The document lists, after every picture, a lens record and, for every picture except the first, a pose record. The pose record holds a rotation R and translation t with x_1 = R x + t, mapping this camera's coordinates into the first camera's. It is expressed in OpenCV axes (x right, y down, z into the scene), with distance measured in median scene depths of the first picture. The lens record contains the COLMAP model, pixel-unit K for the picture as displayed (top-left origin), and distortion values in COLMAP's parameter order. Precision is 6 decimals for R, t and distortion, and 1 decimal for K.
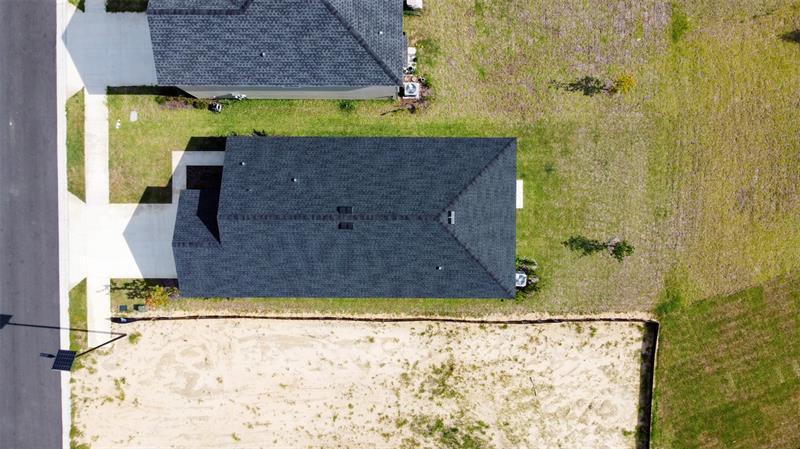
lens RADIAL K [[620.9, 0, 400.0], [0, 620.9, 224.5], [0, 0, 1]] dist [0.000447, -0.000274]
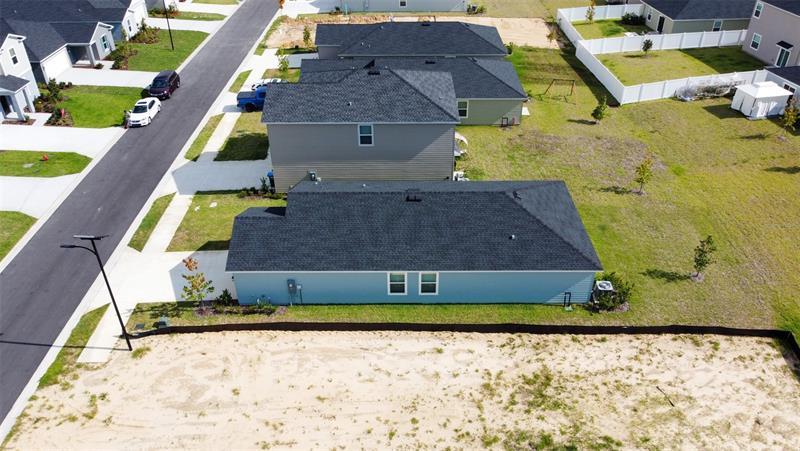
lens RADIAL K [[620.9, 0, 400.0], [0, 620.9, 225.5], [0, 0, 1]] dist [0.000447, -0.000274]
pose [[0.999999, -0.000986, -0.000627, -0.095424], [-0.000017, 0.524576, -0.851364, 0.774279], [0.001168, 0.851363, 0.524576, 0.446829]]
